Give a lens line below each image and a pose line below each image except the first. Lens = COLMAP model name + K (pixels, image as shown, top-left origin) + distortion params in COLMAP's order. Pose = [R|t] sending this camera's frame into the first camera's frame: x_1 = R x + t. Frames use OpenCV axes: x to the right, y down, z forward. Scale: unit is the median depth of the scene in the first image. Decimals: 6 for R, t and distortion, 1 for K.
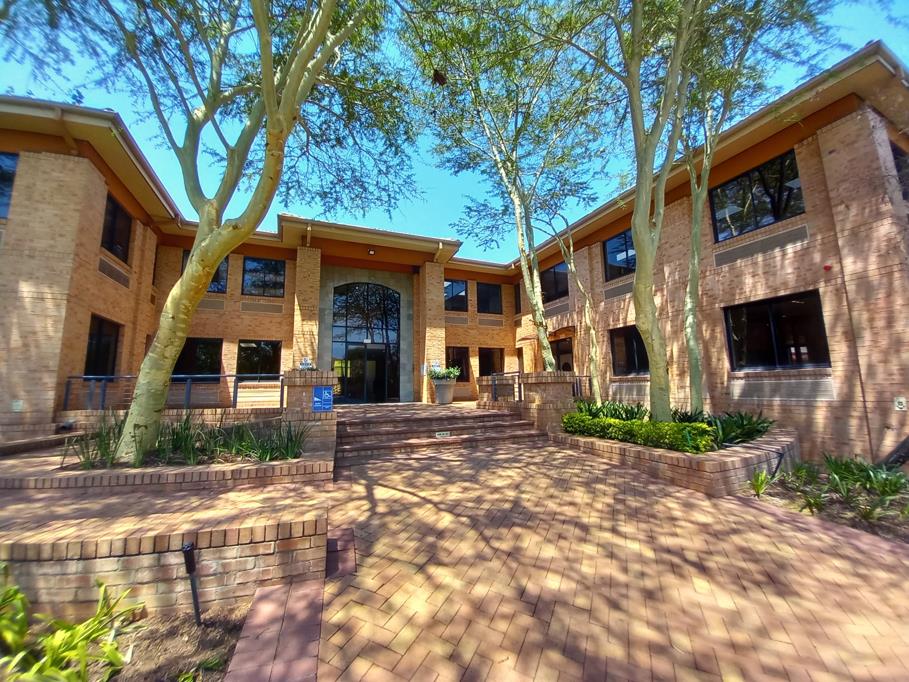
lens RADIAL K [[353.8, 0, 445.3], [0, 353.8, 338.4], [0, 0, 1]] dist [0.008808, -0.010580]
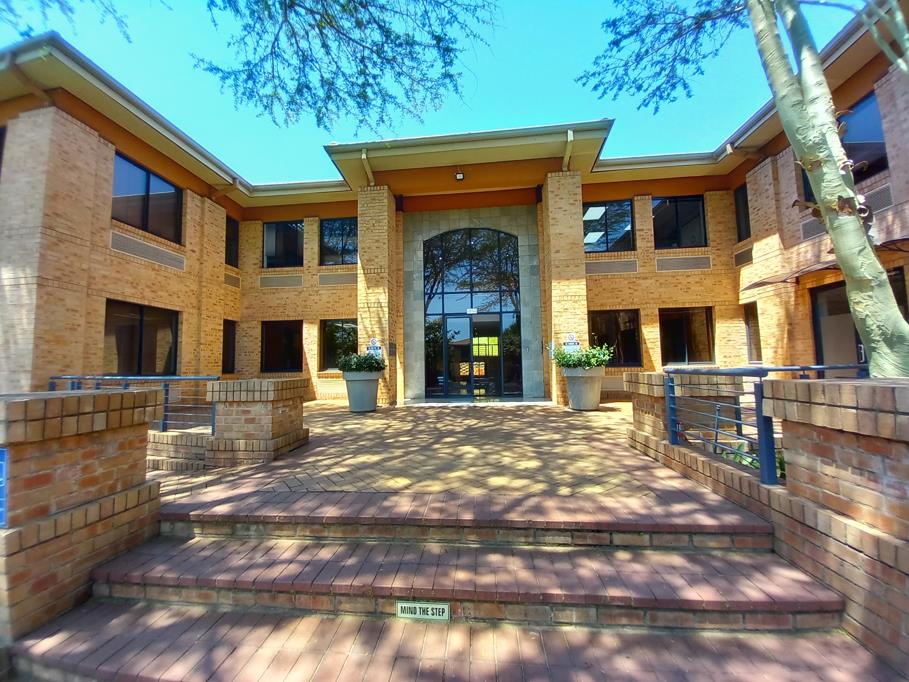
lens RADIAL K [[353.8, 0, 445.0], [0, 353.8, 340.1], [0, 0, 1]] dist [0.008808, -0.010580]
pose [[0.879205, -0.032794, -0.475314, 0.118969], [0.070757, 0.995553, 0.062194, 0.031591], [0.471160, -0.088313, 0.877615, 0.621080]]
